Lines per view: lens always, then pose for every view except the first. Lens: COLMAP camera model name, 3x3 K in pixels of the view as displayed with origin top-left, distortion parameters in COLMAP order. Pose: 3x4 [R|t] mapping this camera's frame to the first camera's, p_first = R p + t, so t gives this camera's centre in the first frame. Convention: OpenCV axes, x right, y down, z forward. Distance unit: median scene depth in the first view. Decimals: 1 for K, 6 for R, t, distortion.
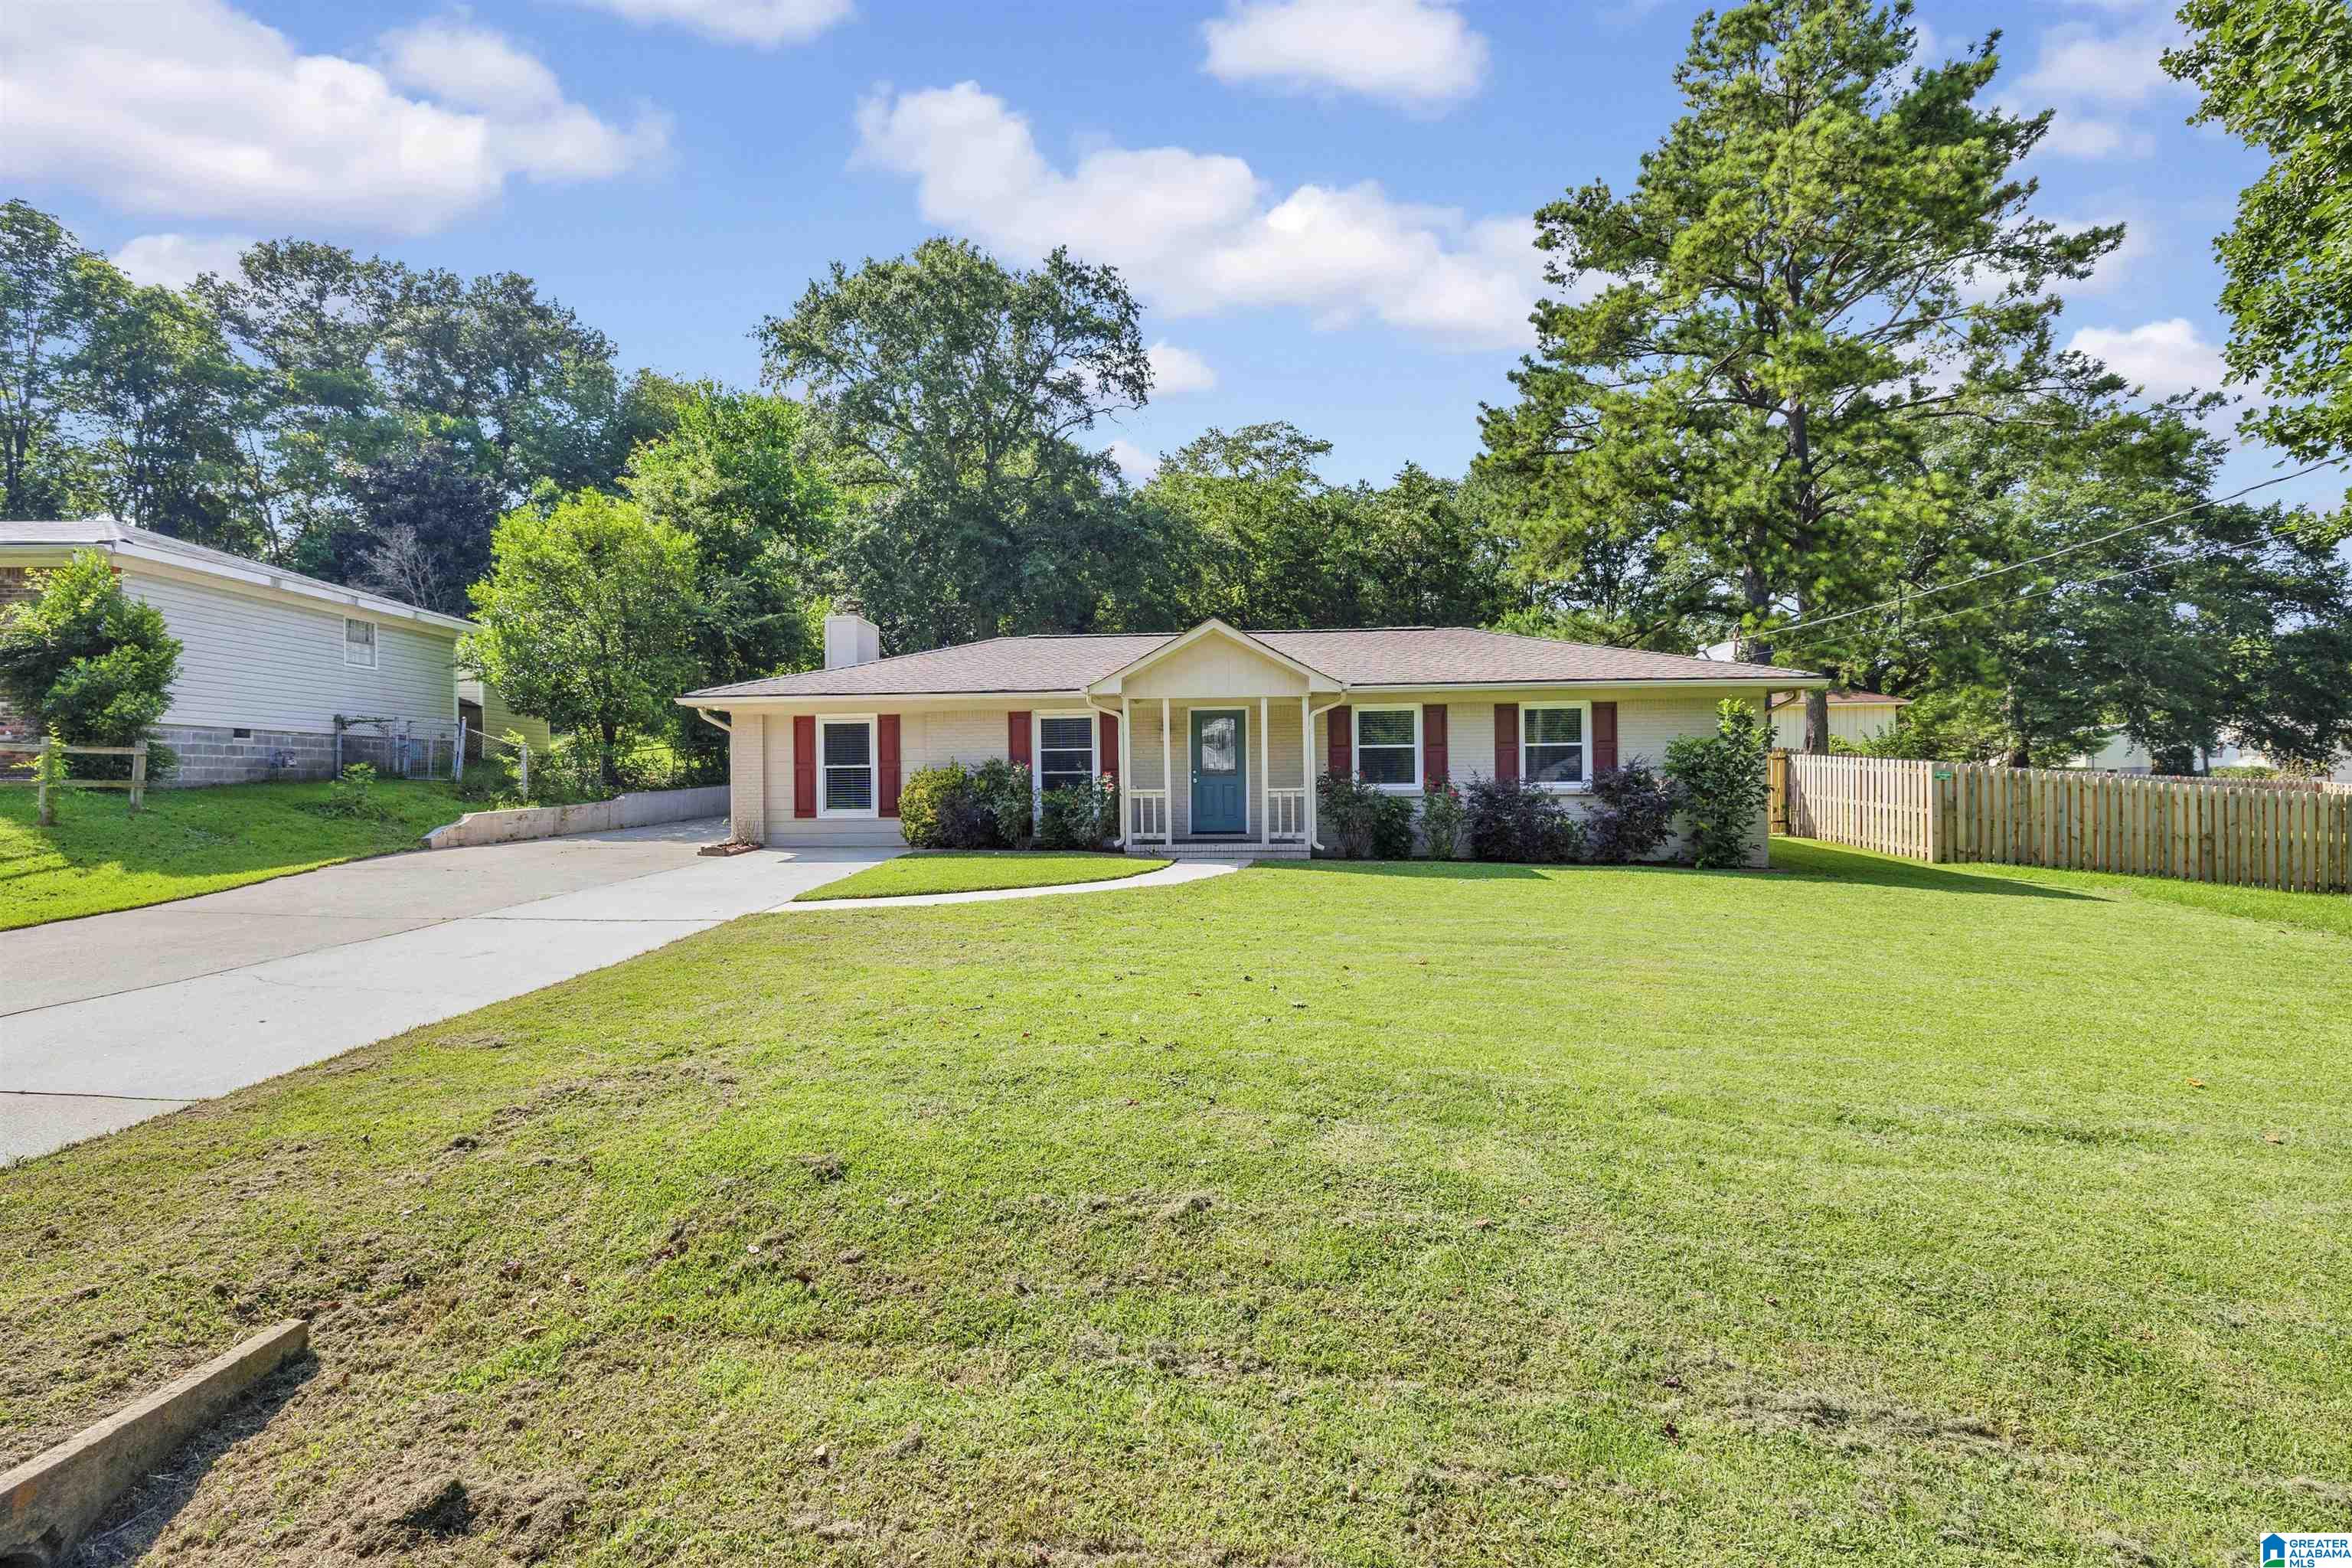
lens RADIAL K [[1032.1, 0, 1145.1], [0, 1032.1, 787.4], [0, 0, 1]] dist [0.000676, -0.000114]
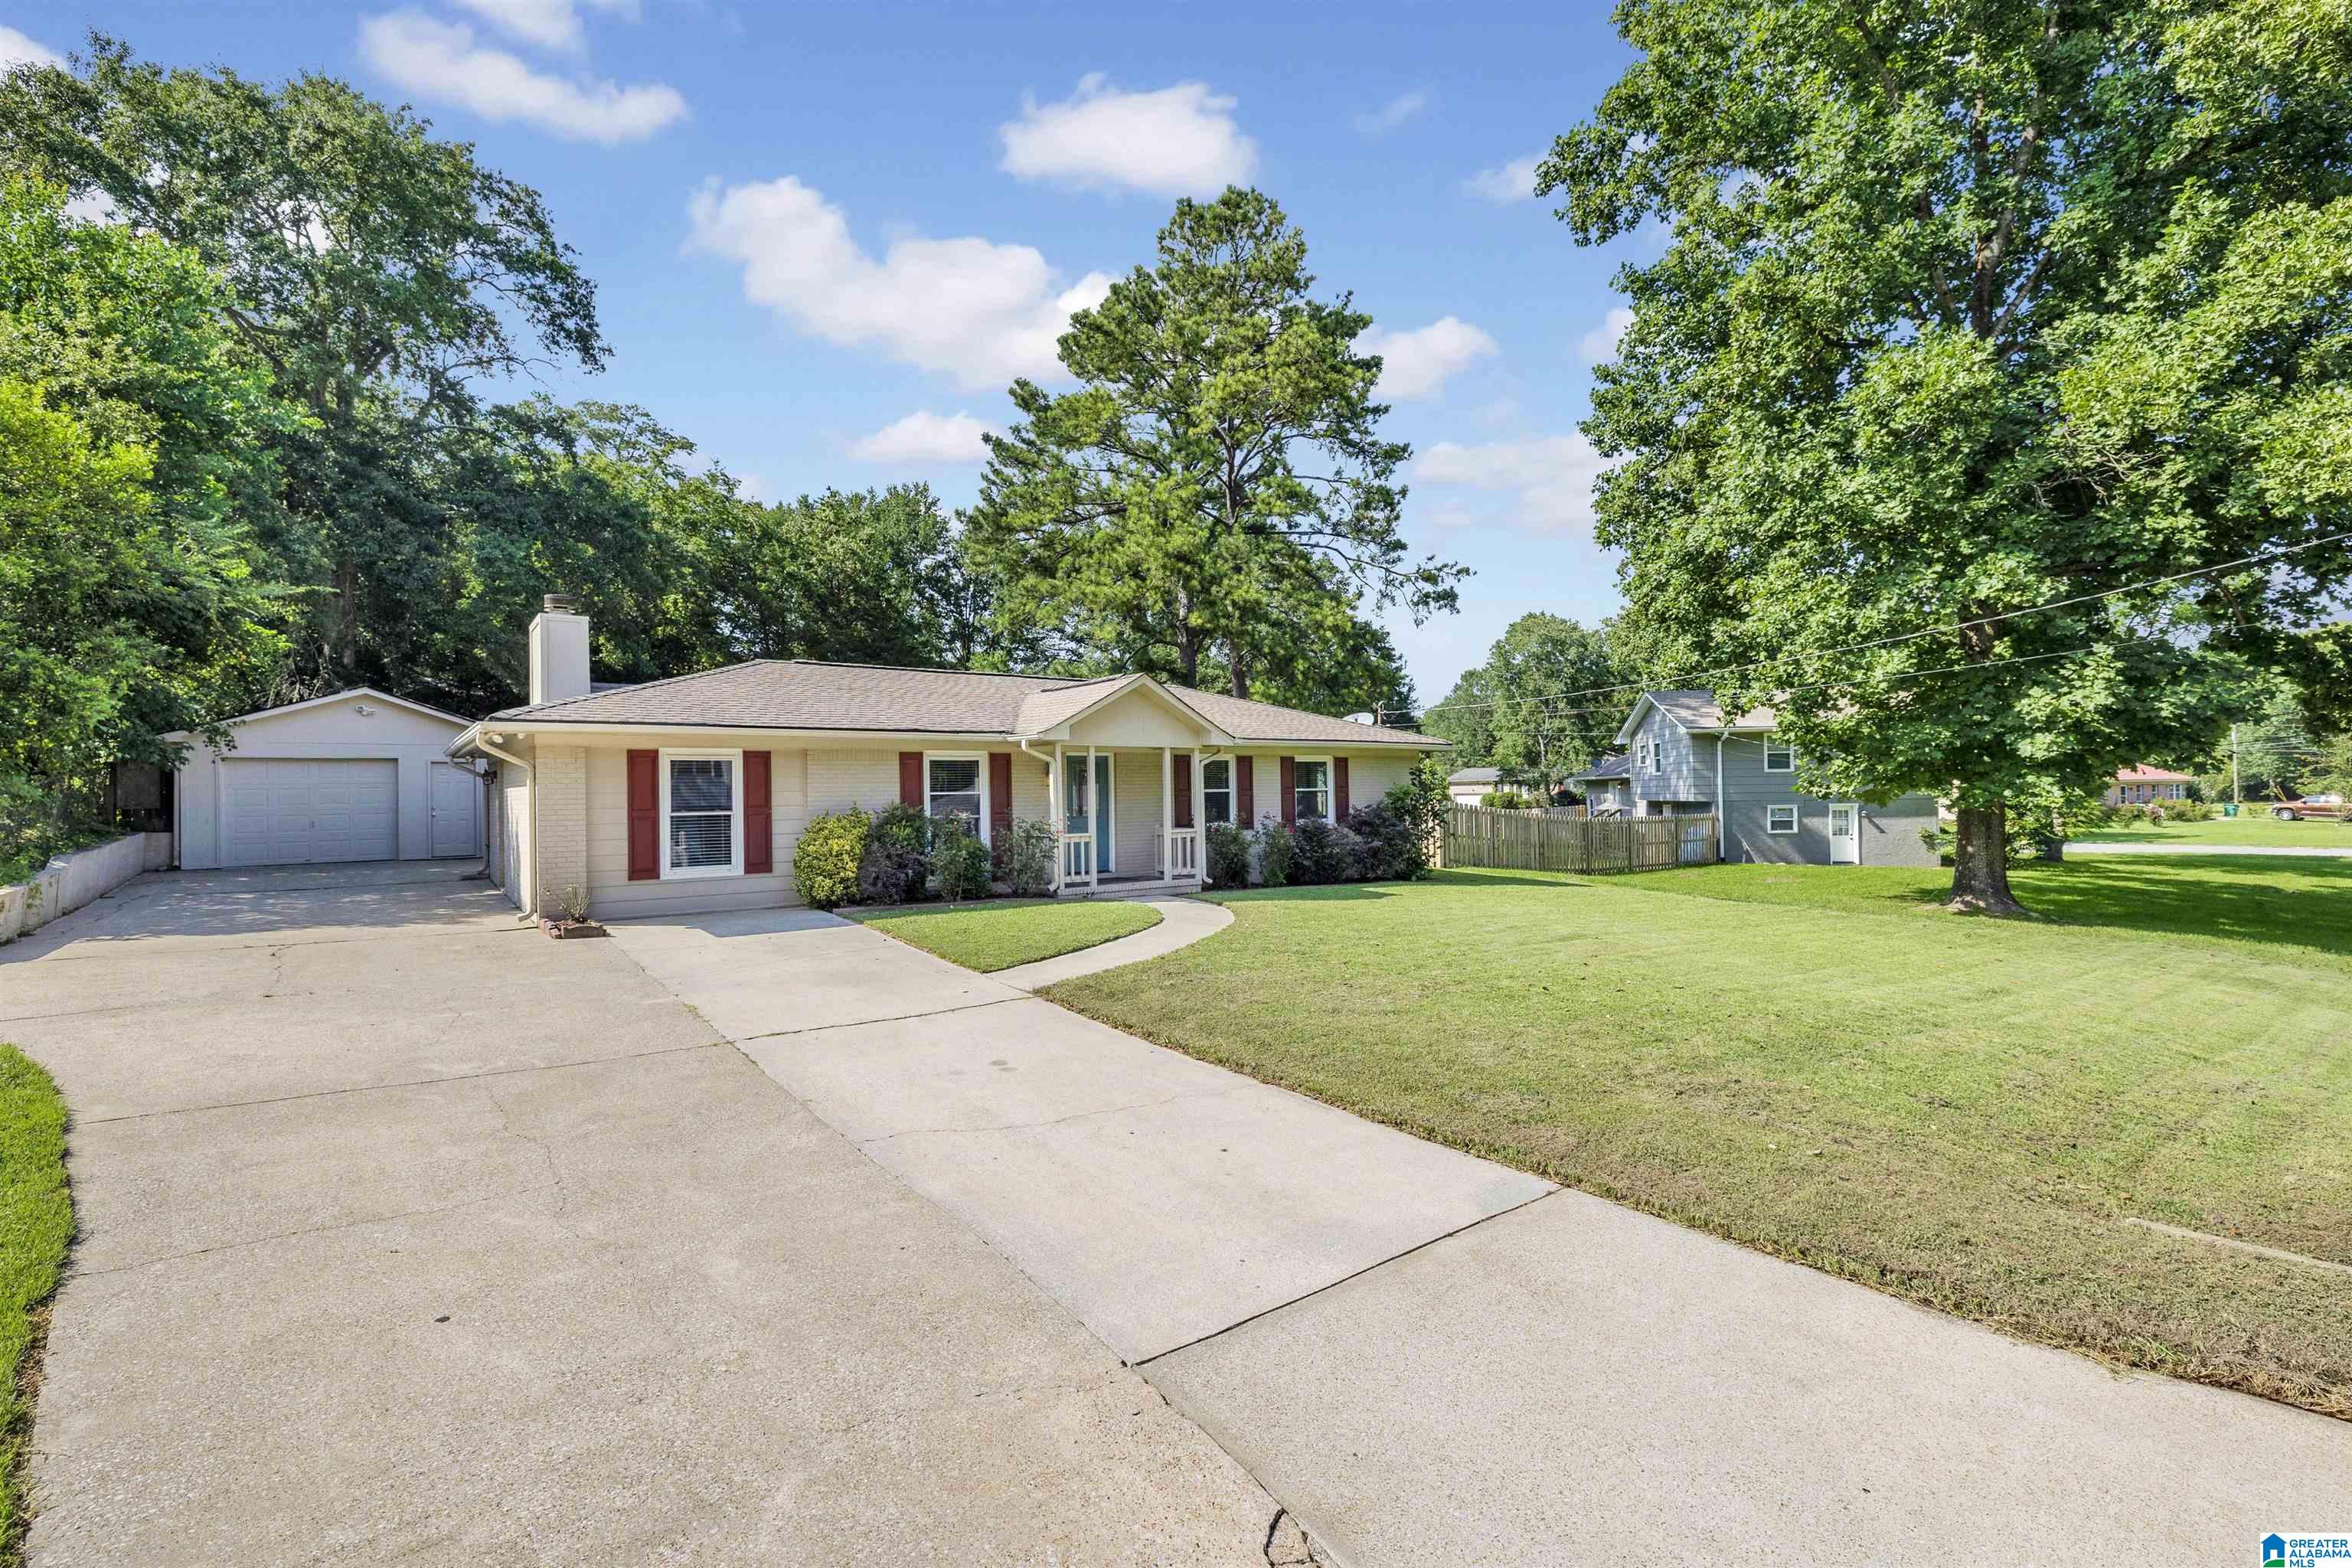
lens RADIAL K [[1029.0, 0, 1136.6], [0, 1029.0, 795.0], [0, 0, 1]] dist [0.019325, 0.000088]
pose [[0.760898, -0.002798, 0.648866, -0.552928], [0.009709, 0.999928, -0.007073, -0.025656], [-0.648799, 0.011682, 0.760870, 0.161297]]
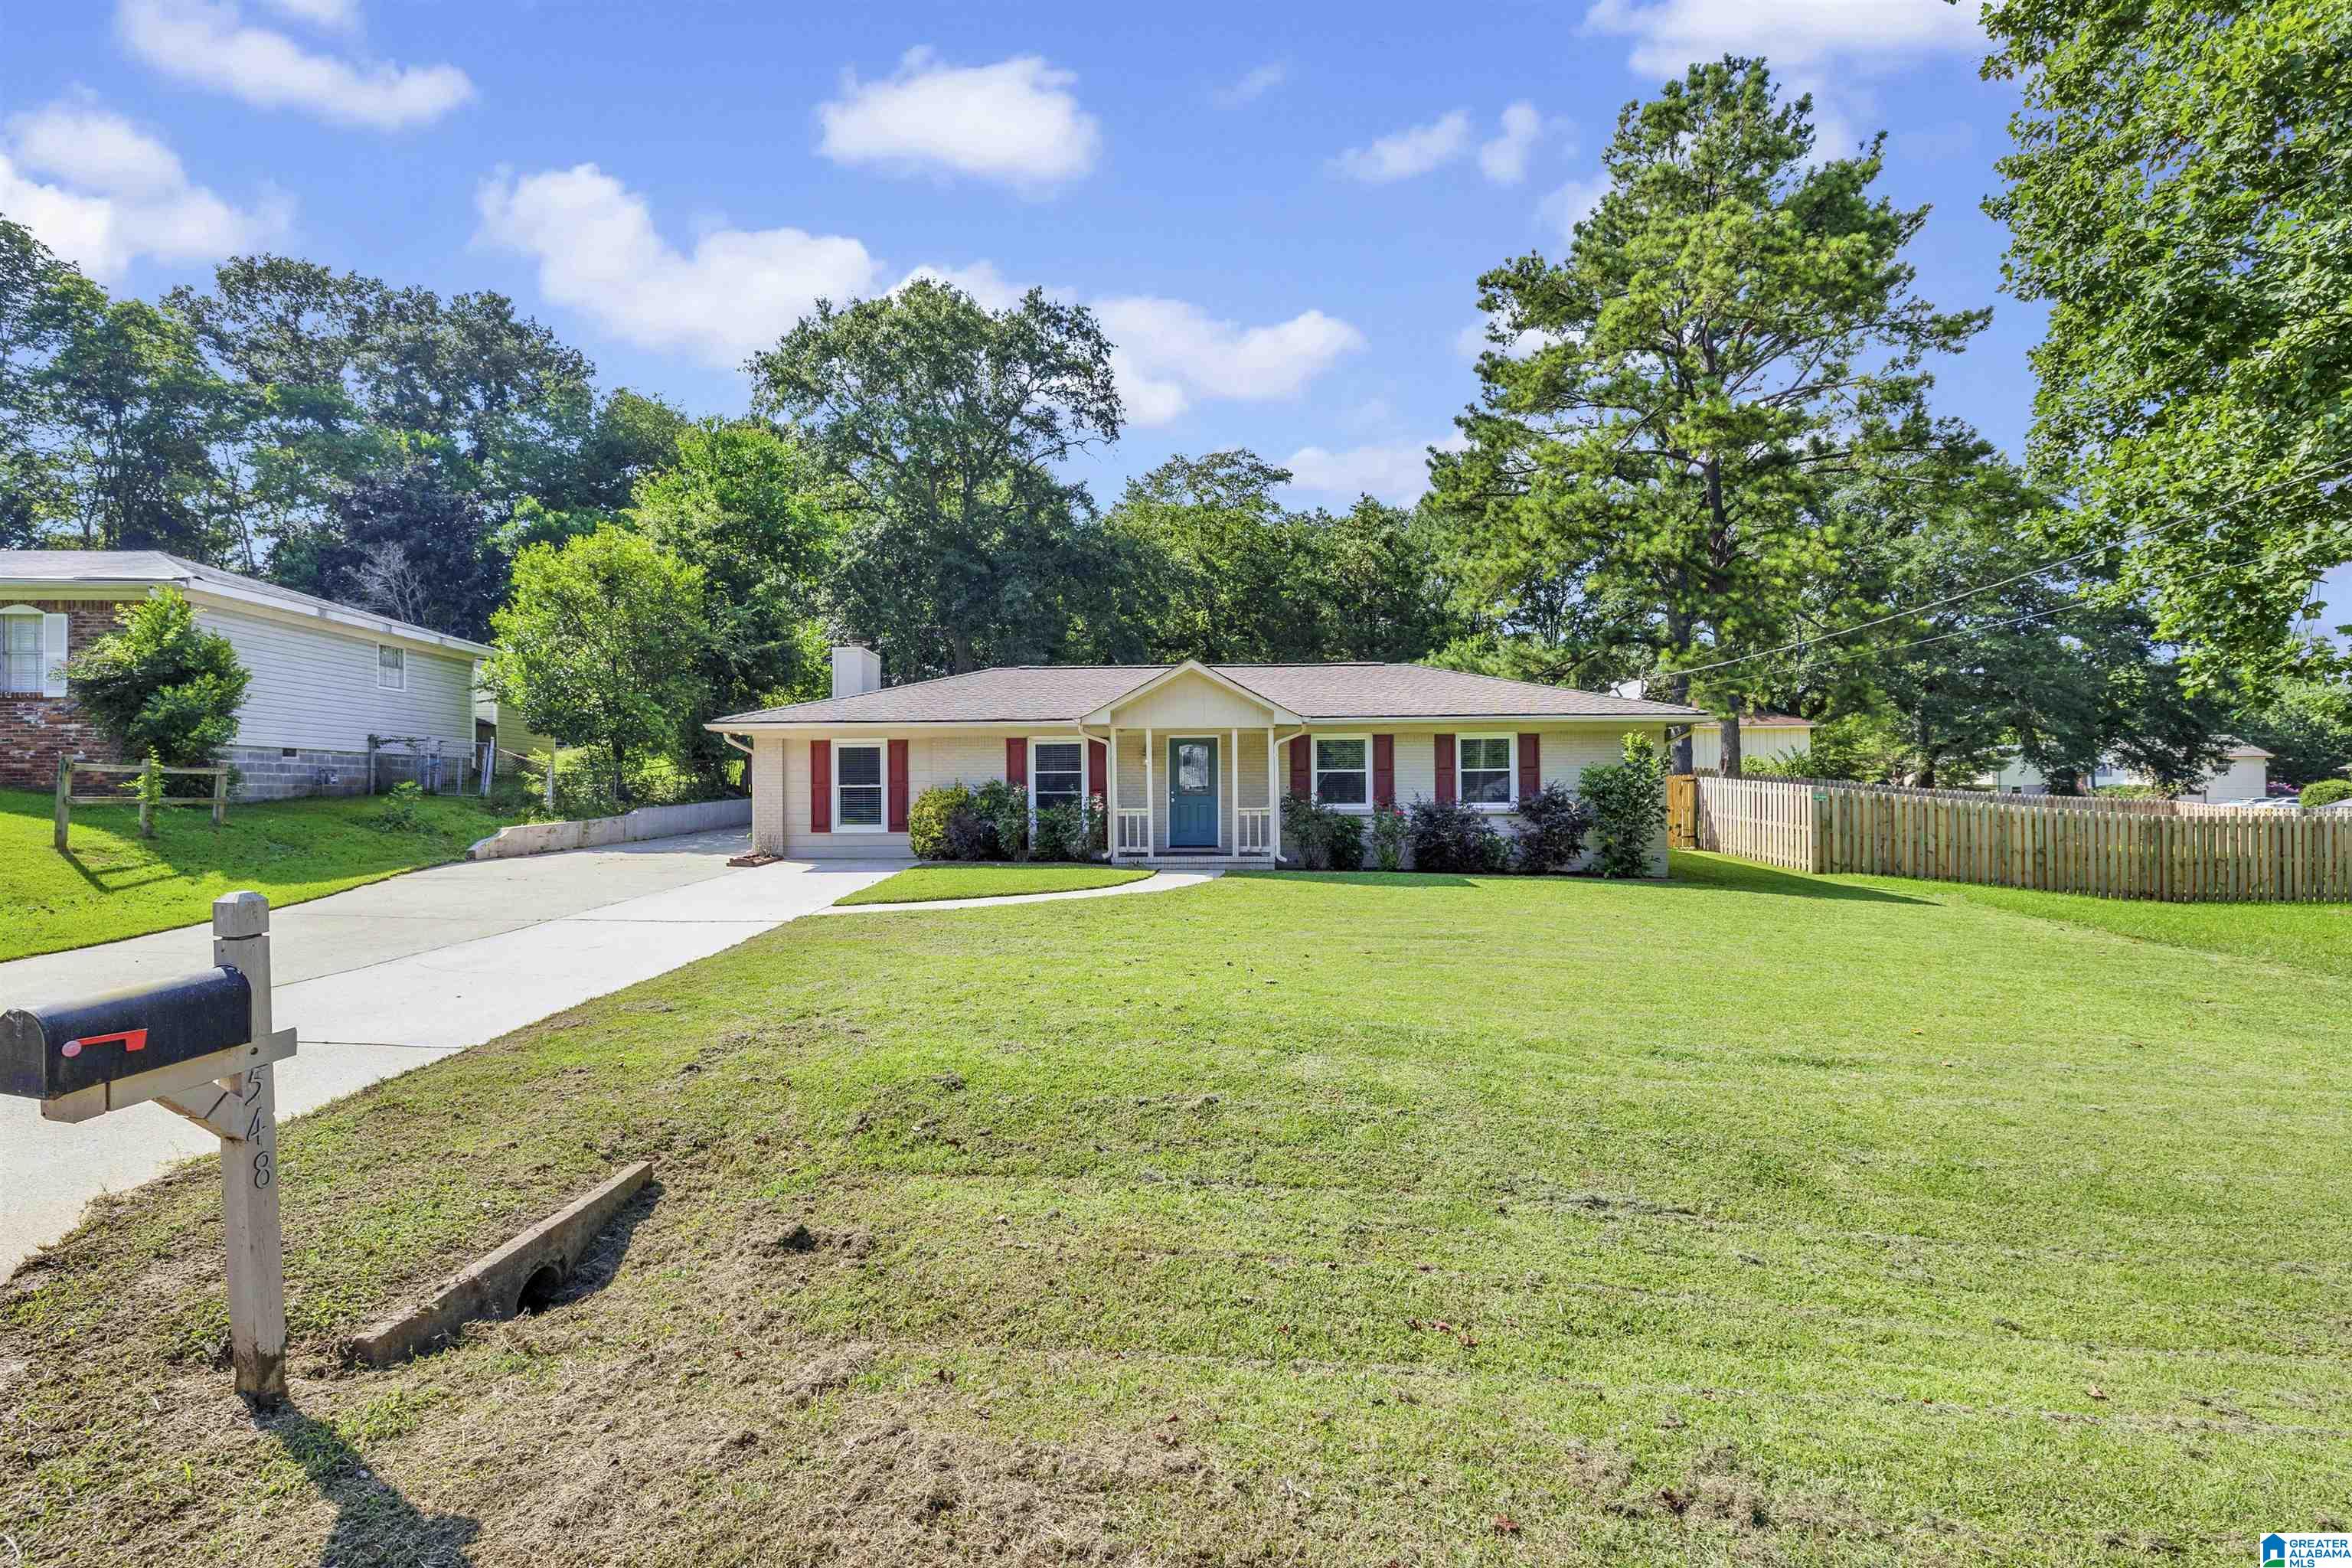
lens RADIAL K [[1024.5, 0, 1148.8], [0, 1024.5, 790.2], [0, 0, 1]] dist [0.000788, 0.000189]
pose [[0.999109, 0.004088, 0.042009, -0.024037], [-0.003720, 0.999954, -0.008821, -0.007267], [-0.042044, 0.008657, 0.999078, -0.114191]]
